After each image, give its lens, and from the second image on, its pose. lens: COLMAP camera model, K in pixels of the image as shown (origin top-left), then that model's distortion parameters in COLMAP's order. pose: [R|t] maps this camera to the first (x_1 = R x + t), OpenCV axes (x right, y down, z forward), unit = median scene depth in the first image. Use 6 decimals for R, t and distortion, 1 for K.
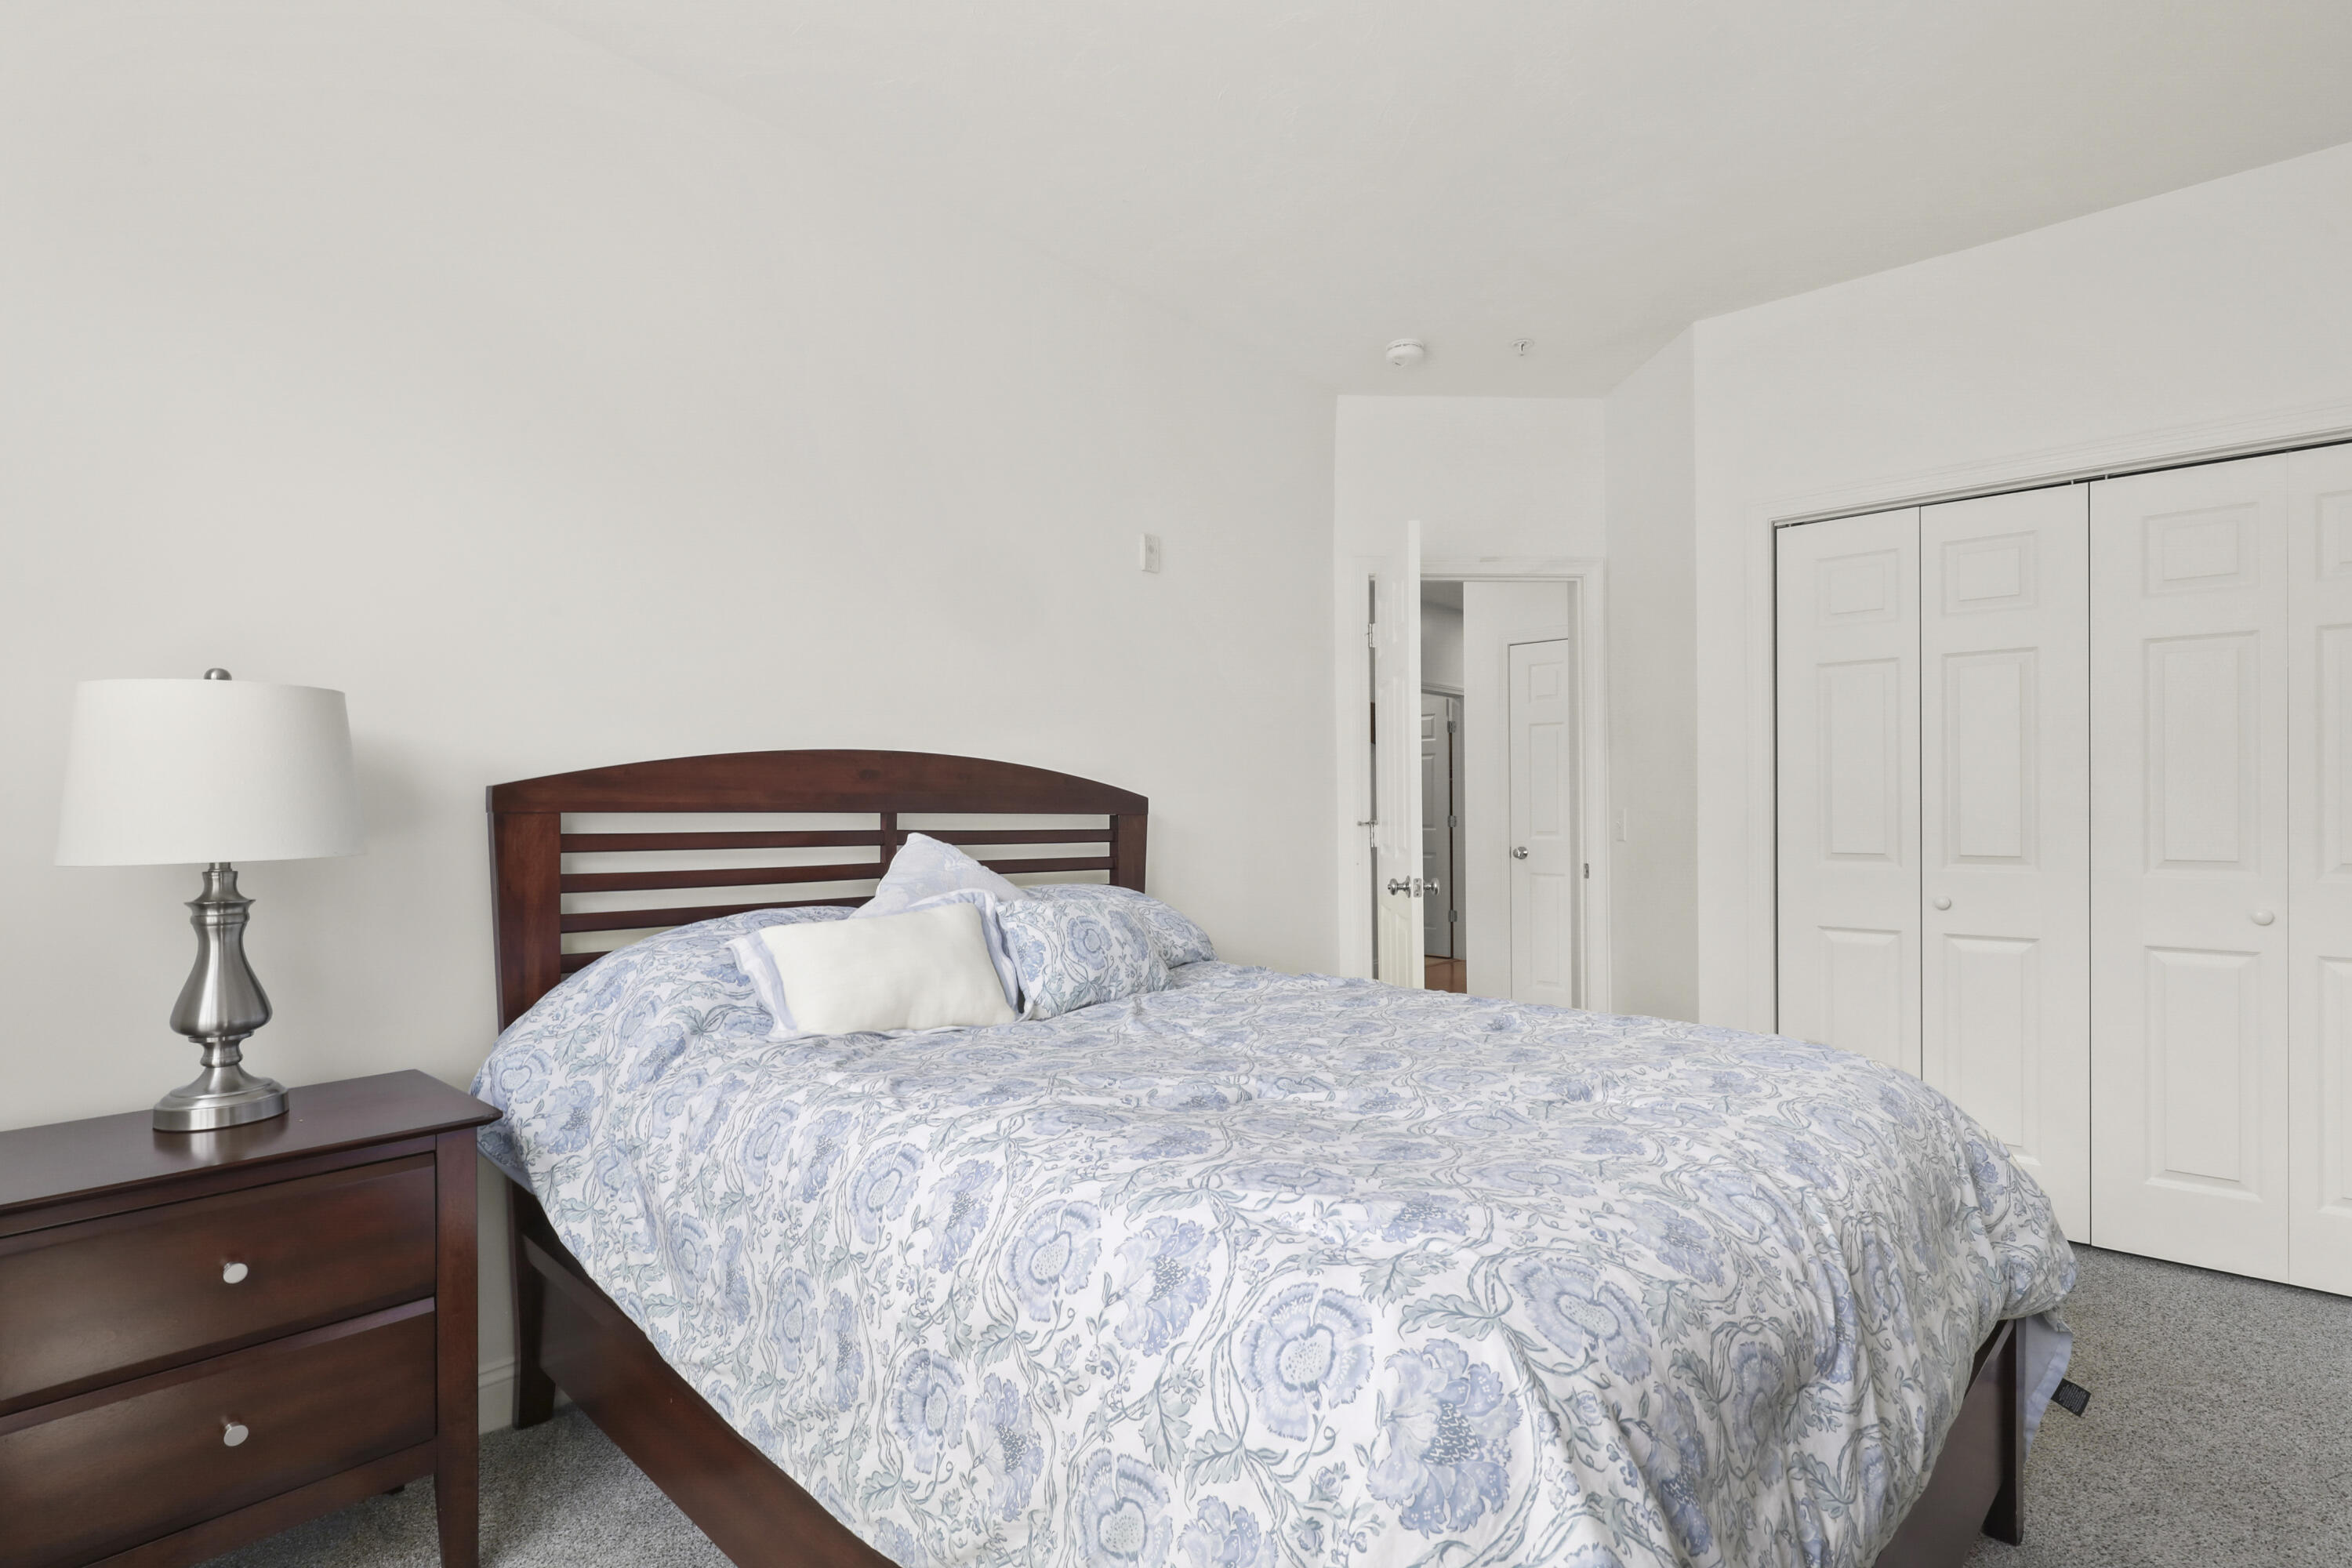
lens RADIAL K [[1149.7, 0, 1182.2], [0, 1149.7, 806.3], [0, 0, 1]] dist [-0.001107, 0.000410]
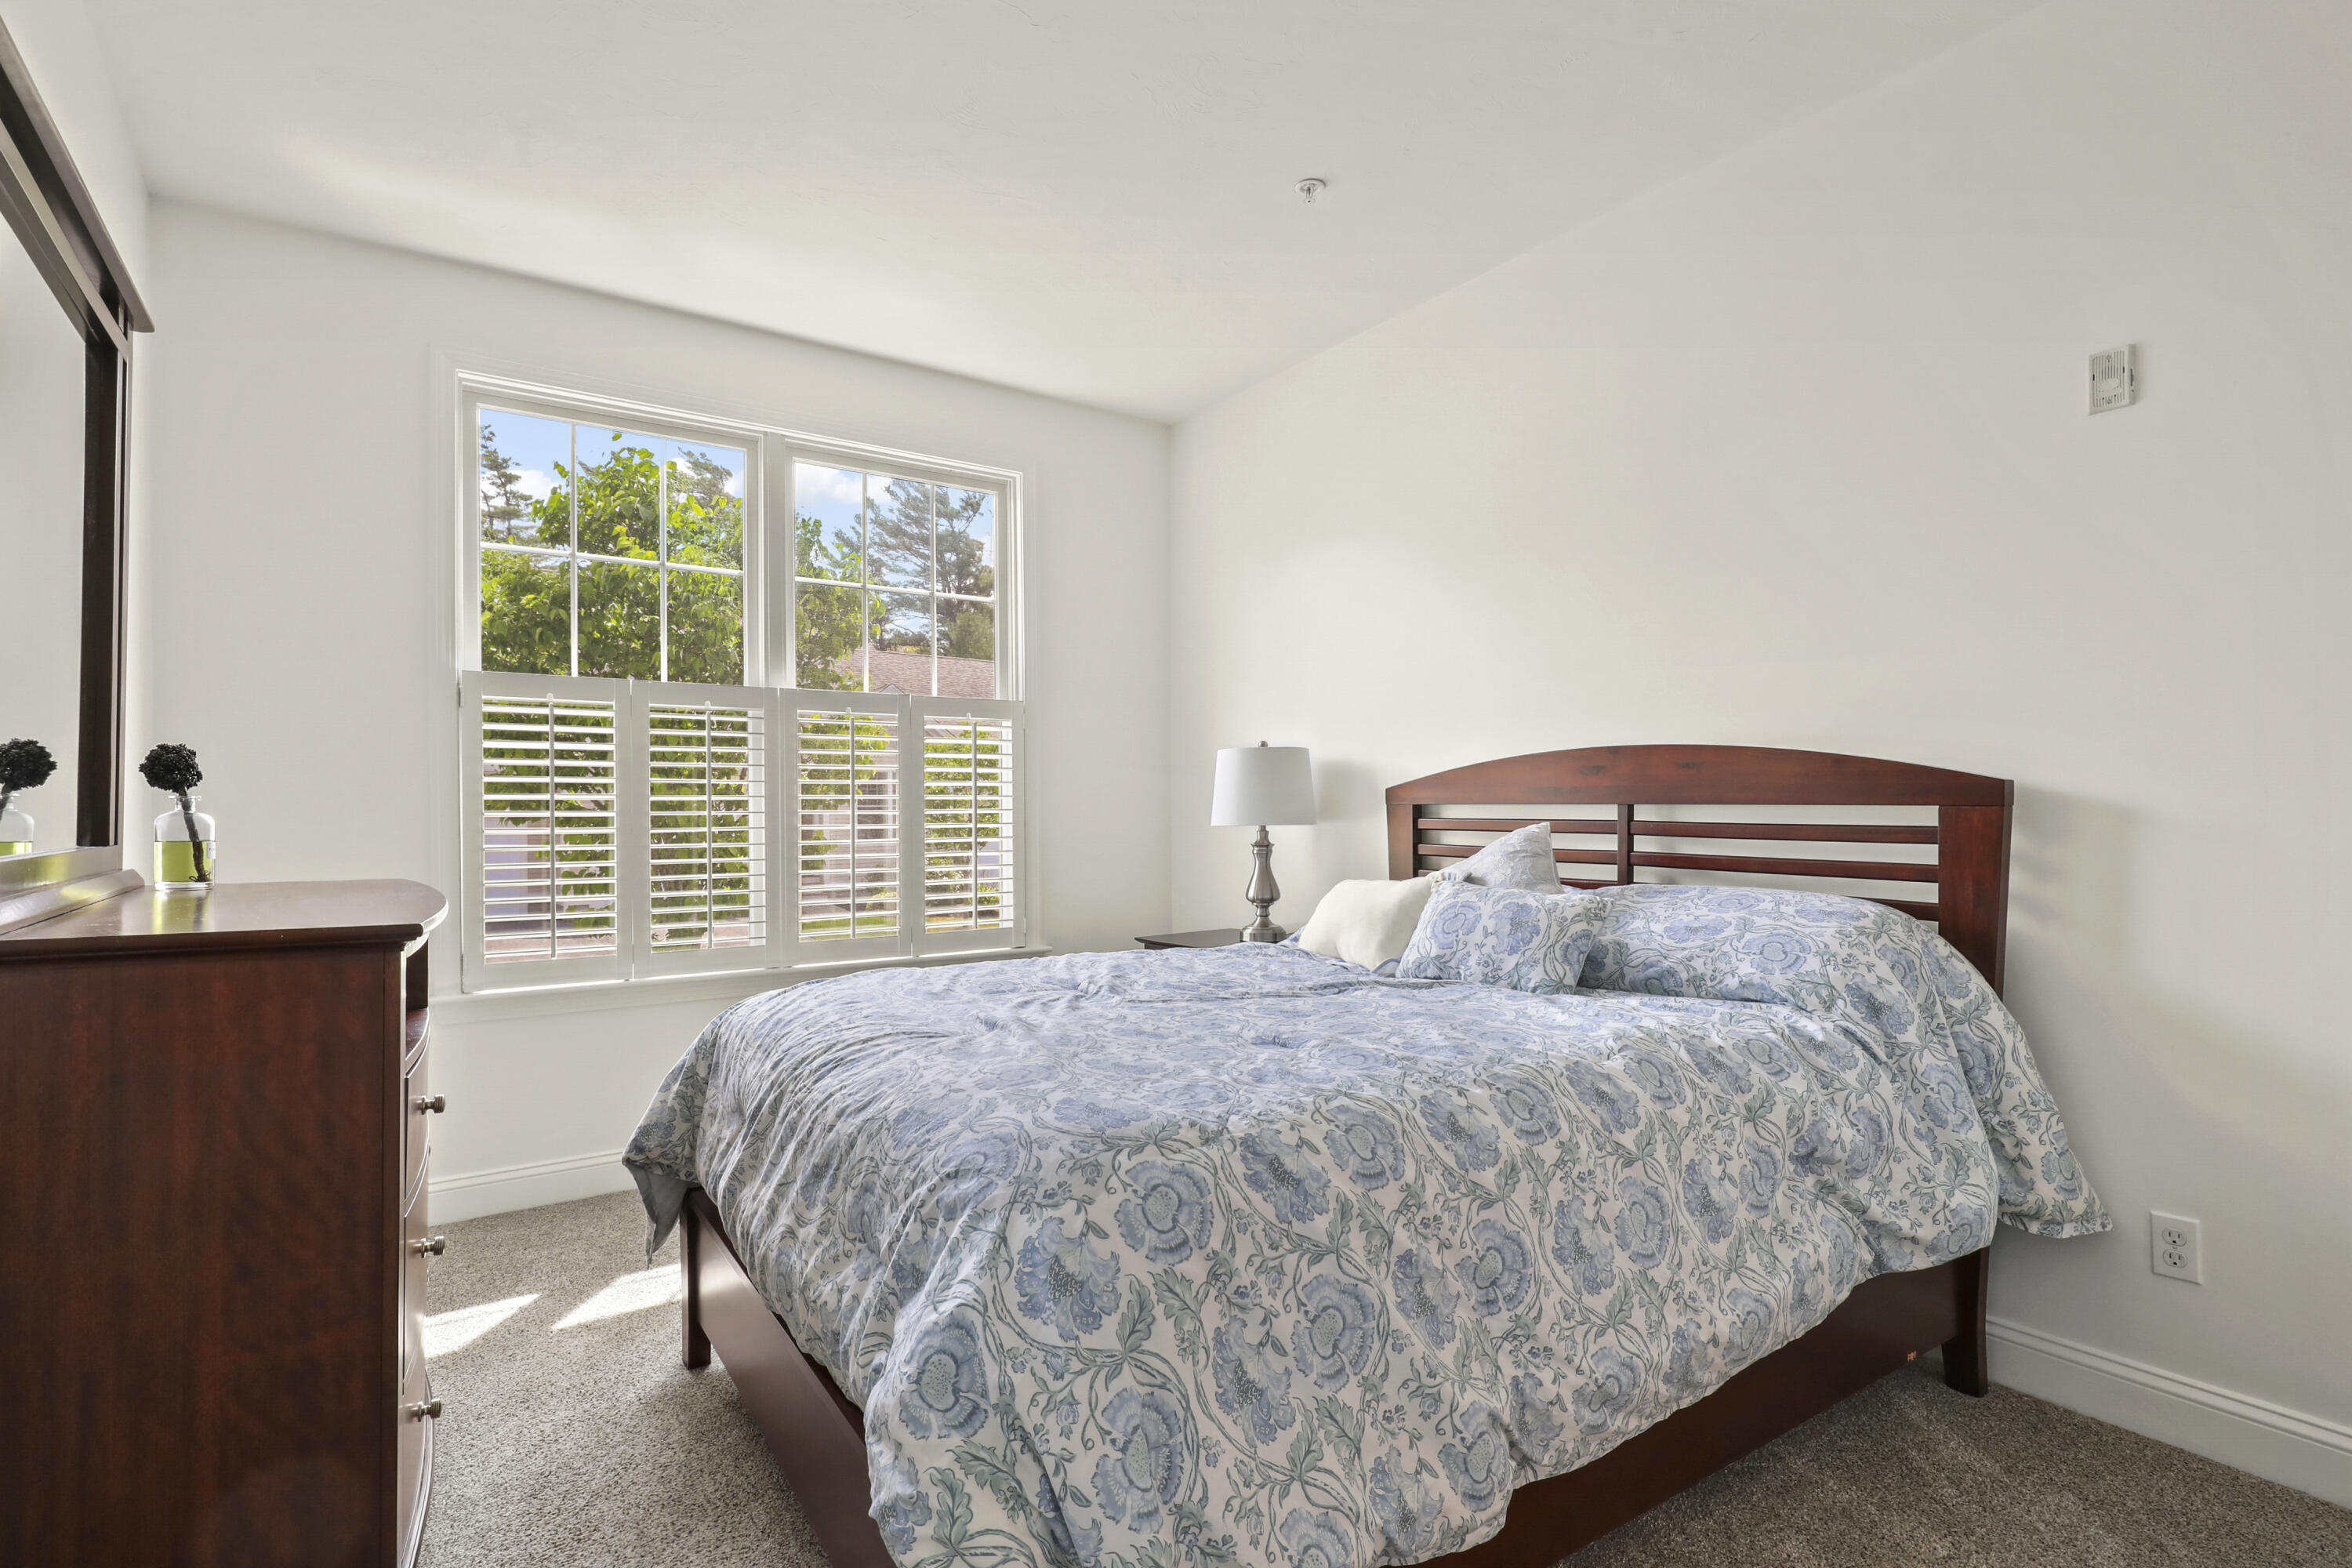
lens RADIAL K [[1149.7, 0, 1182.2], [0, 1149.7, 806.3], [0, 0, 1]] dist [-0.001107, 0.000410]
pose [[-0.235932, 0.006282, -0.971749, 0.877965], [0.012574, 0.999915, 0.003411, -0.001305], [0.971688, -0.011414, -0.235990, 0.846788]]
